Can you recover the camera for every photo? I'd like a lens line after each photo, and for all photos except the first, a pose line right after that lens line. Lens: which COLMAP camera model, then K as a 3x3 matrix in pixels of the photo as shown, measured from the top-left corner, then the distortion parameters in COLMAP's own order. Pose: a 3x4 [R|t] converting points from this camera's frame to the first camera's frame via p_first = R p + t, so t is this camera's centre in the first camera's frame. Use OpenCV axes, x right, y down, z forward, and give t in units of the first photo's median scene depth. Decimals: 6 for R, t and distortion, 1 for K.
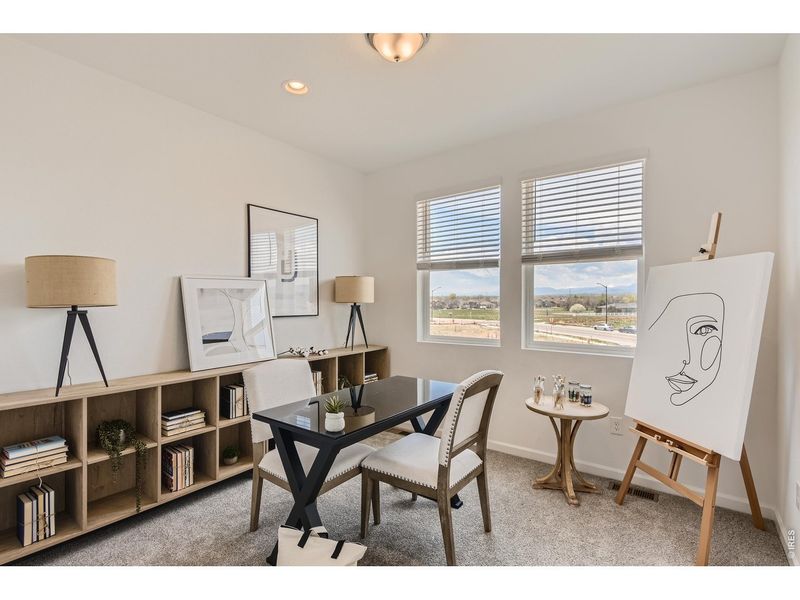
lens RADIAL K [[390.9, 0, 400.0], [0, 390.9, 300.0], [0, 0, 1]] dist [0.000036, 0.000060]
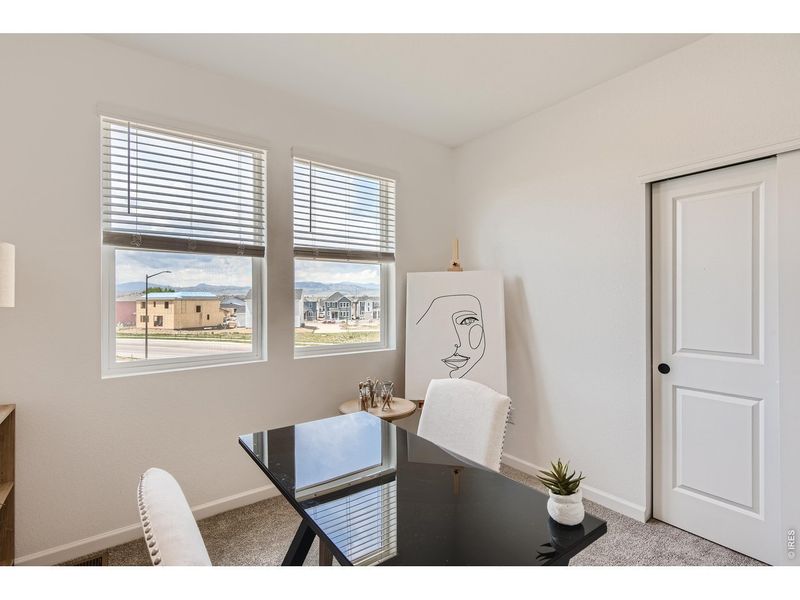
lens RADIAL K [[390.9, 0, 400.0], [0, 390.9, 300.0], [0, 0, 1]] dist [0.000036, 0.000060]
pose [[0.279745, 0.005671, 0.960057, -0.609046], [0.003622, 0.999969, -0.006962, 0.009484], [-0.960067, 0.005425, 0.279716, 0.794430]]
